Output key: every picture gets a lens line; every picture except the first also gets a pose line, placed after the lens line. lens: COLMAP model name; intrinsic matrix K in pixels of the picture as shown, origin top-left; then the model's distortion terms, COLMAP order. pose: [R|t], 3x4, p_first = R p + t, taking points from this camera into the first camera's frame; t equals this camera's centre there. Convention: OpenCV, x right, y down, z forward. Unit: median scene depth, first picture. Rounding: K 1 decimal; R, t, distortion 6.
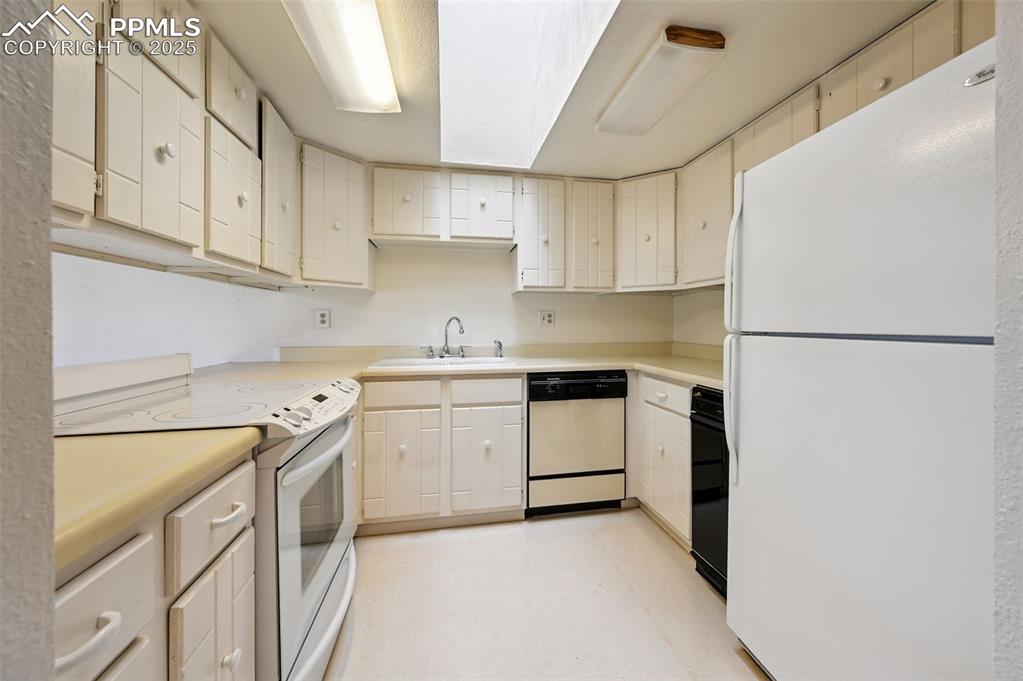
lens RADIAL K [[424.5, 0, 542.4], [0, 424.5, 324.9], [0, 0, 1]] dist [0.002335, -0.000239]
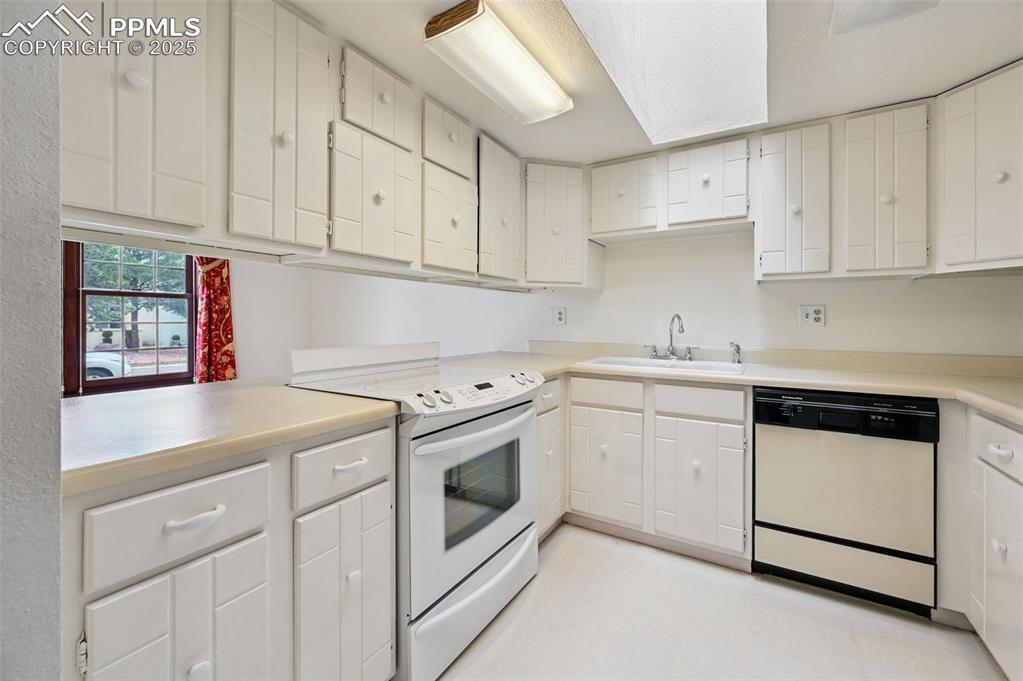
lens RADIAL K [[424.5, 0, 515.5], [0, 424.5, 320.6], [0, 0, 1]] dist [0.002335, -0.000239]
pose [[0.727607, 0.005831, -0.685969, 0.185124], [-0.009412, 0.999955, -0.001483, -0.000723], [0.685929, 0.007536, 0.727629, 0.137921]]
